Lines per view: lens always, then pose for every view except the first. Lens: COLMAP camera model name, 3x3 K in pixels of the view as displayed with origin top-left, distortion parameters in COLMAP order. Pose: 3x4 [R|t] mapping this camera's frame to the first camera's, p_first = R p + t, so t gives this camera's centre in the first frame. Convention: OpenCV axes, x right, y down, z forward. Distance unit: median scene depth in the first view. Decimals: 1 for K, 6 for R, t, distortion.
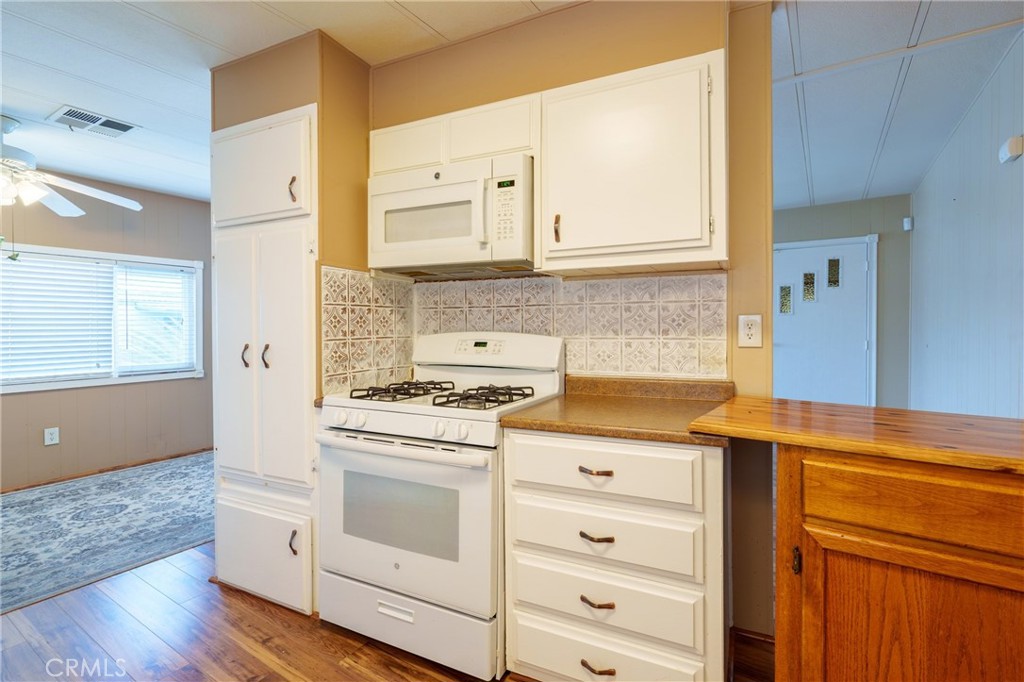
lens RADIAL K [[484.9, 0, 538.5], [0, 484.9, 330.9], [0, 0, 1]] dist [0.001545, 0.000711]
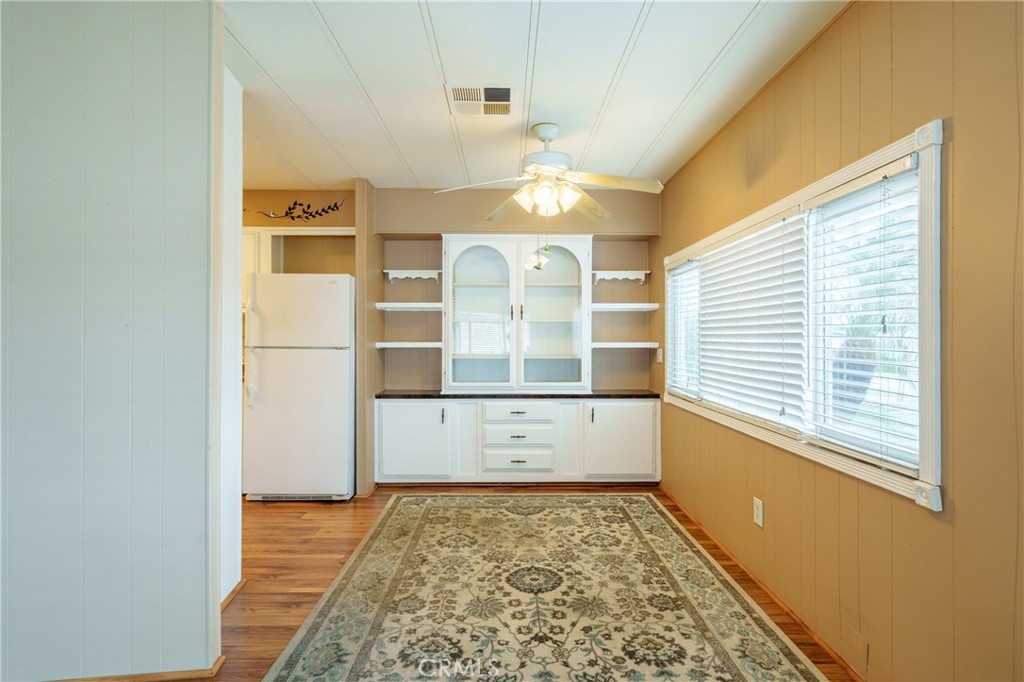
lens RADIAL K [[530.0, 0, 524.7], [0, 530.0, 335.8], [0, 0, 1]] dist [-0.005018, 0.000083]
pose [[-0.864598, 0.002257, -0.502460, -0.461160], [-0.001208, 0.999978, 0.006571, -0.018676], [0.502463, 0.006288, -0.864576, 1.691763]]
